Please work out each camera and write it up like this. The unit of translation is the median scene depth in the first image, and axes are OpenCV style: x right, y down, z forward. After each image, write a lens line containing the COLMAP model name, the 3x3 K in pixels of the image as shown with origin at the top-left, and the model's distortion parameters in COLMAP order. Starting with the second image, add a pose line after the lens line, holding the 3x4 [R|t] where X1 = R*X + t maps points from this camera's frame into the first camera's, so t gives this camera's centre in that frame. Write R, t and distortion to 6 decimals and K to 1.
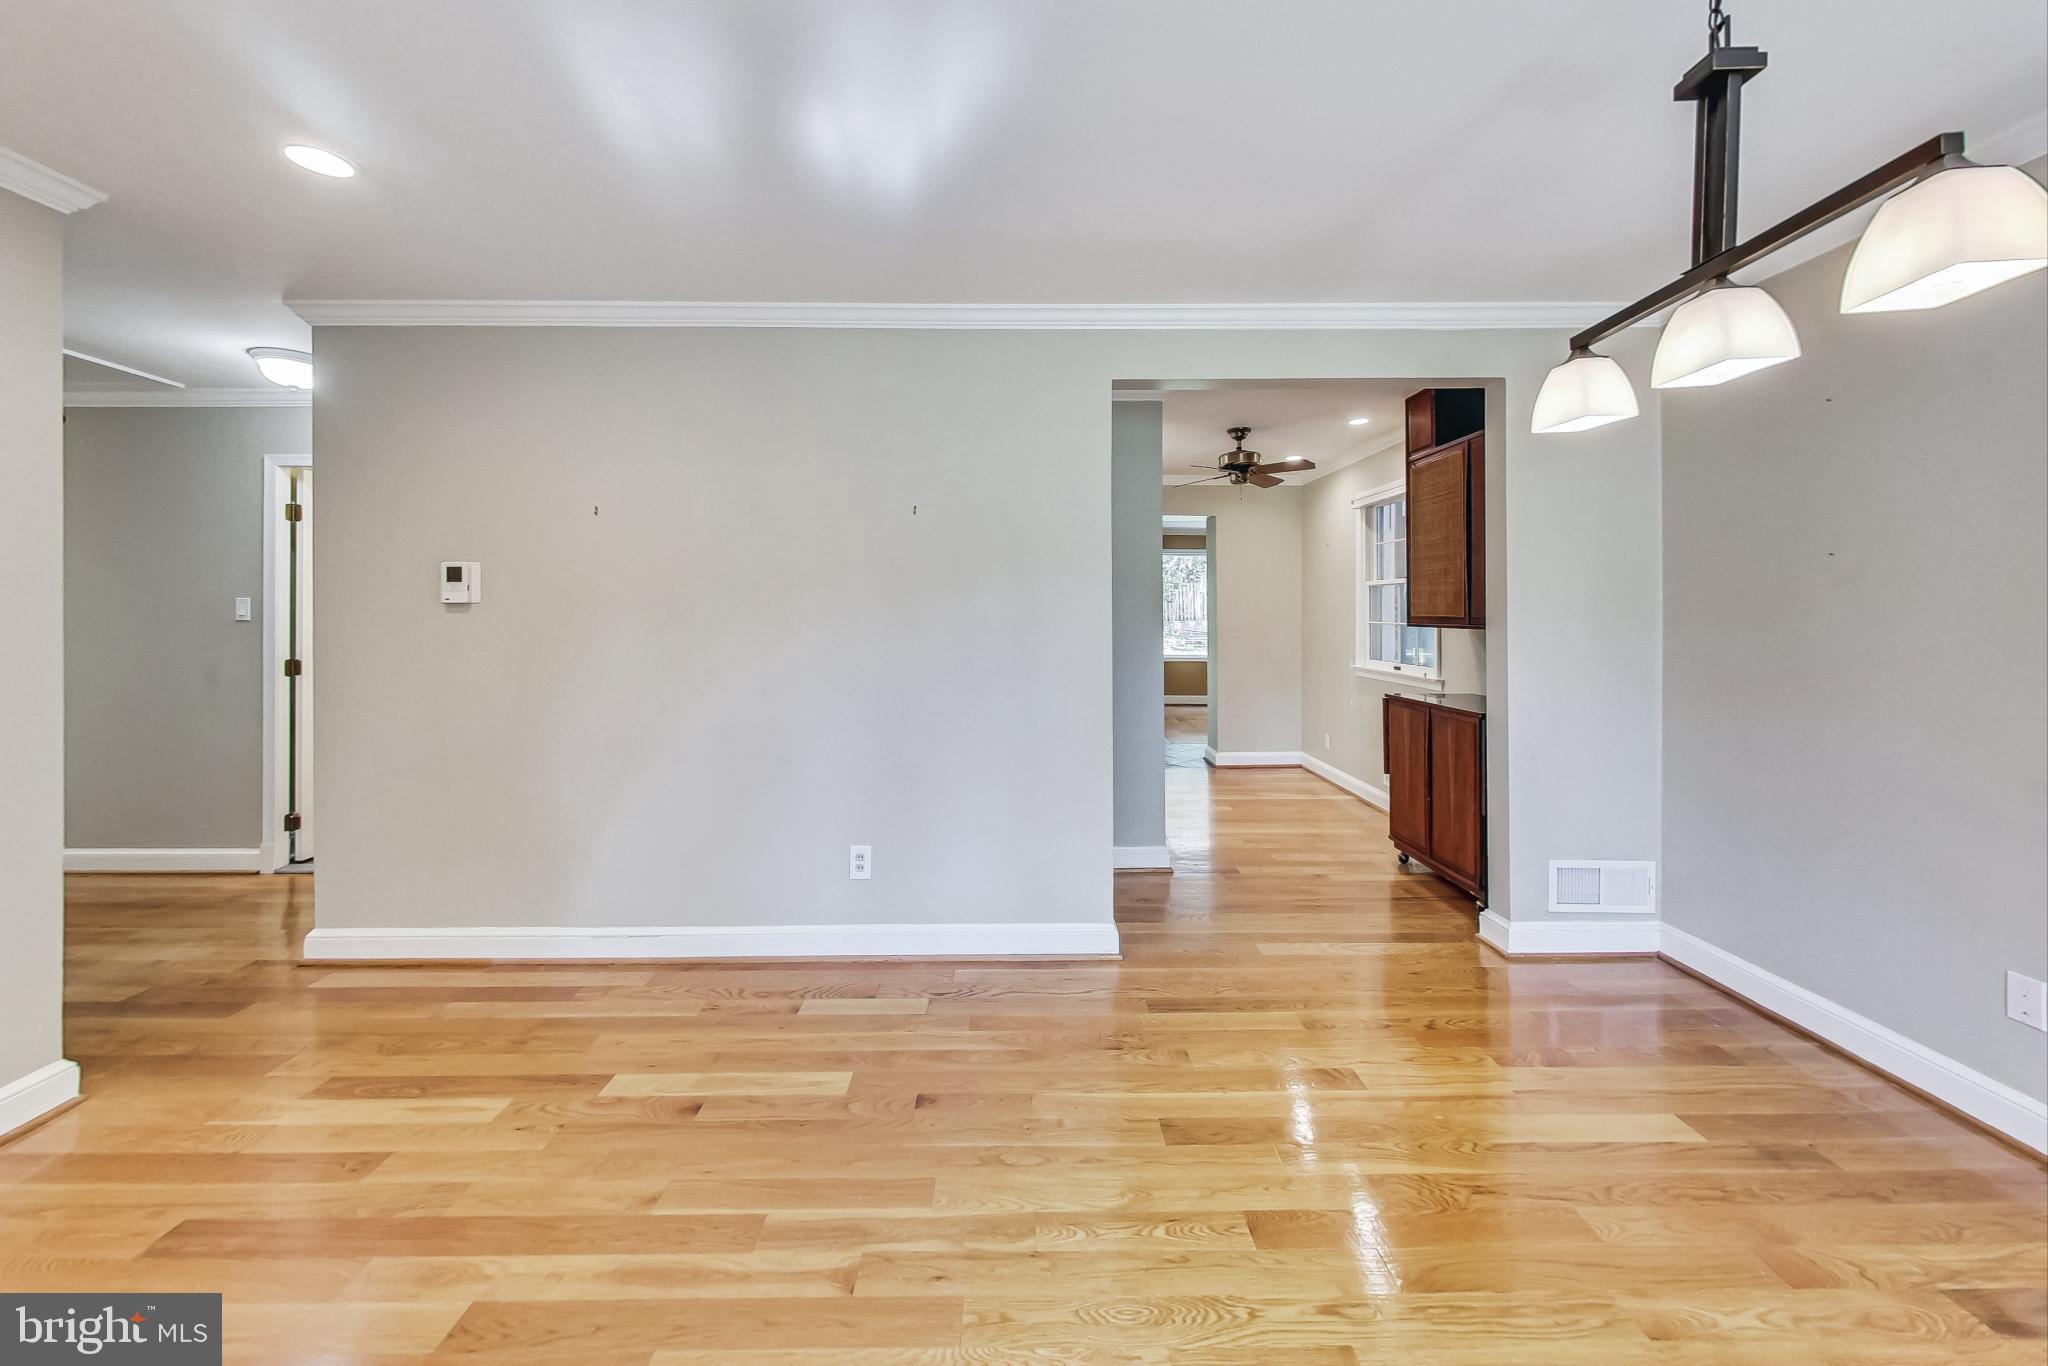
lens RADIAL K [[763.9, 0, 1008.8], [0, 763.9, 609.8], [0, 0, 1]] dist [-0.001507, -0.000064]
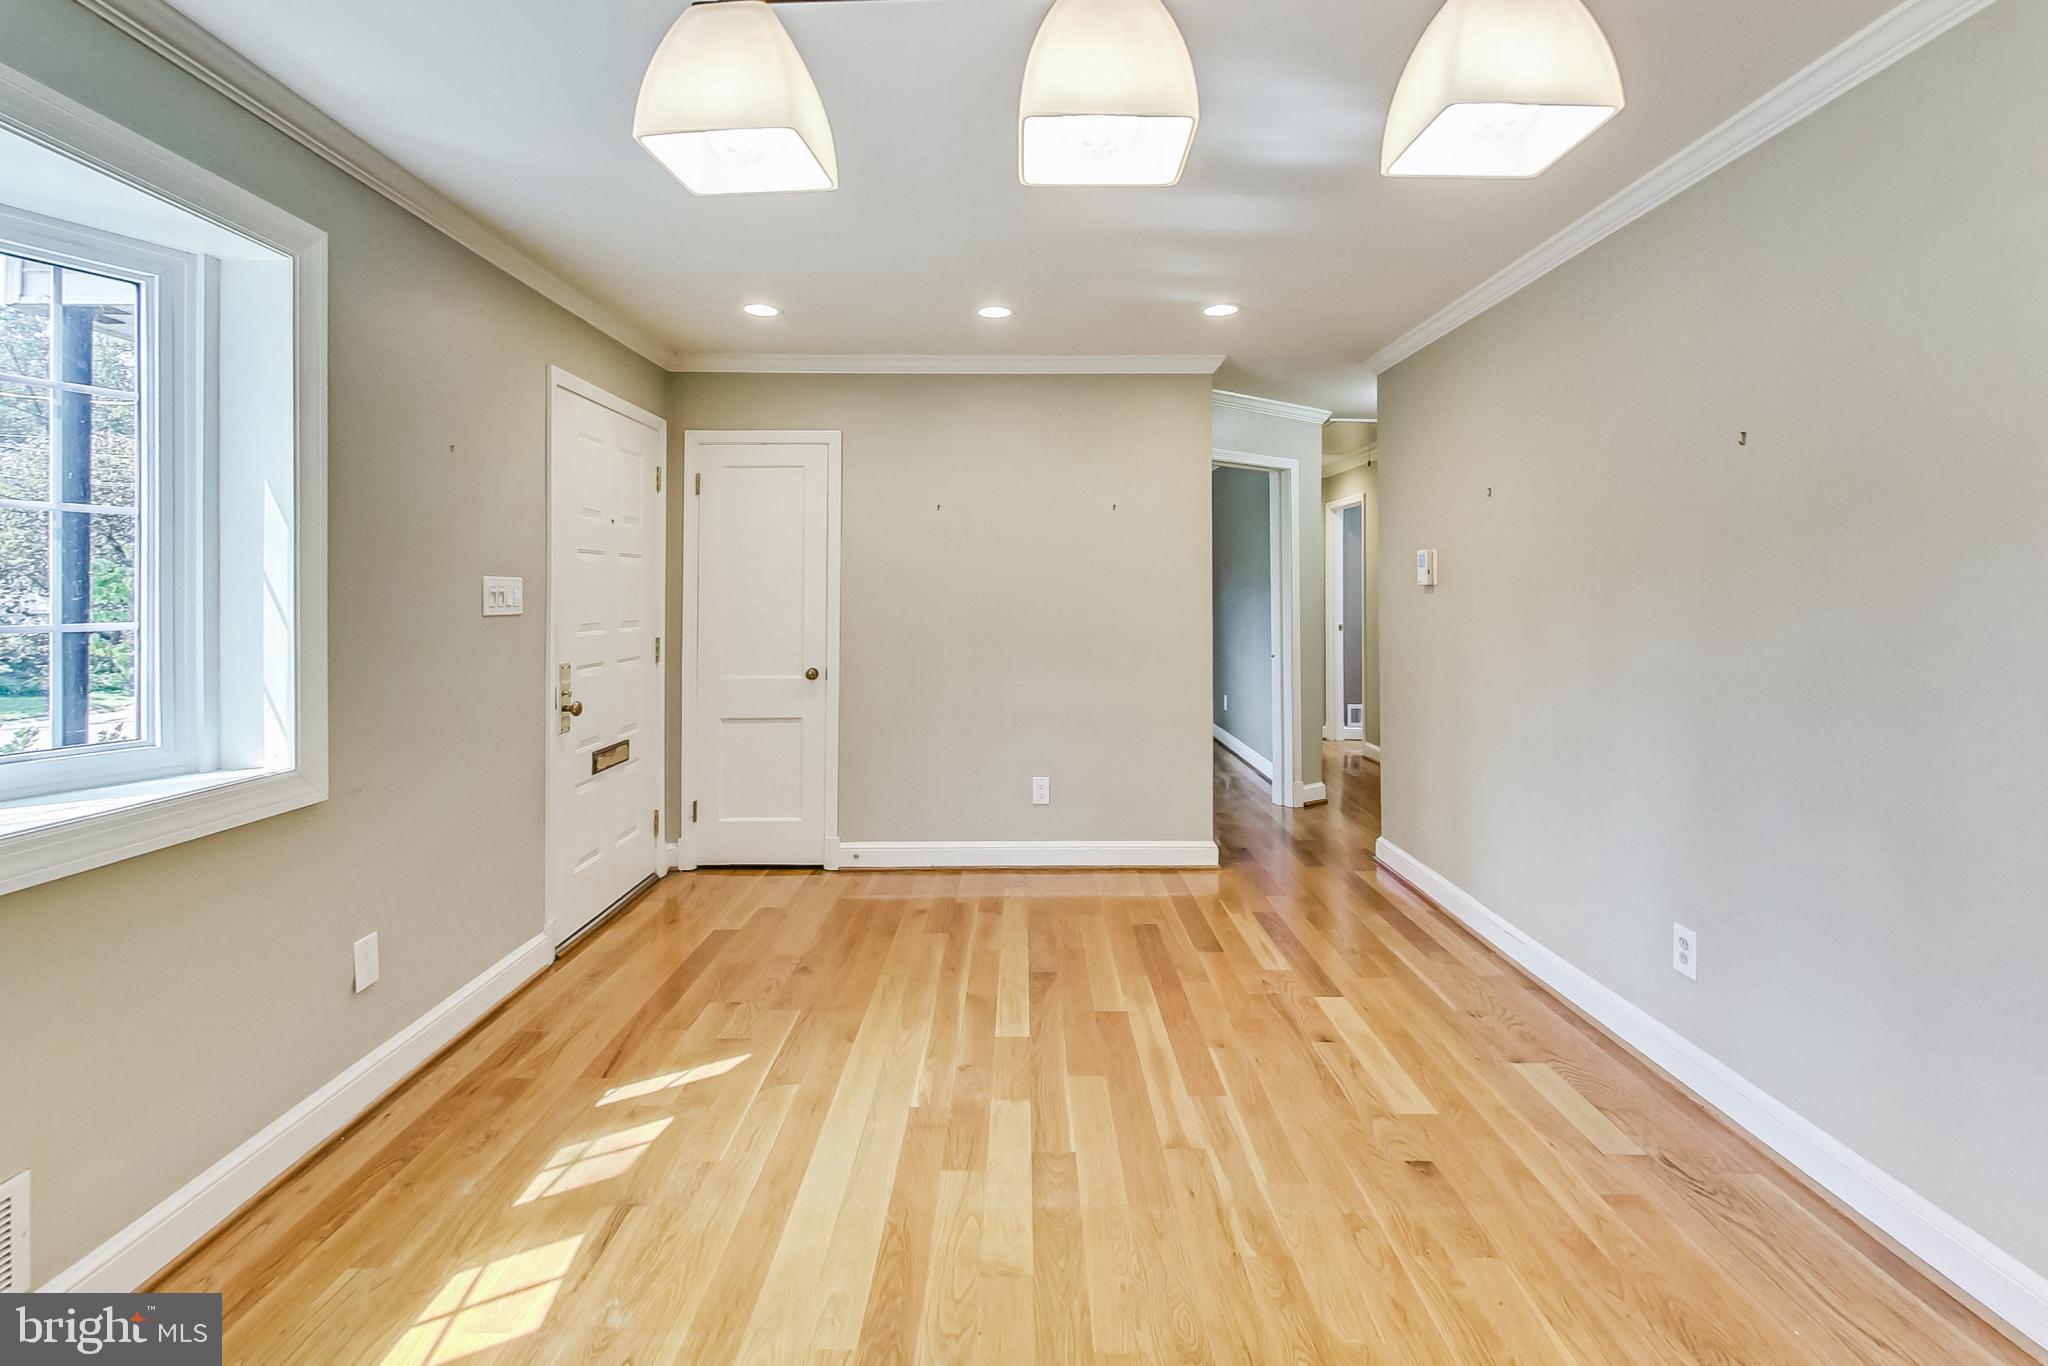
lens RADIAL K [[886.3, 0, 1031.0], [0, 886.3, 599.6], [0, 0, 1]] dist [-0.003391, -0.000161]
pose [[0.017210, 0.005621, -0.999836, 0.886523], [0.002816, 0.999980, 0.005670, -0.001967], [0.999848, -0.002913, 0.017194, 0.551468]]
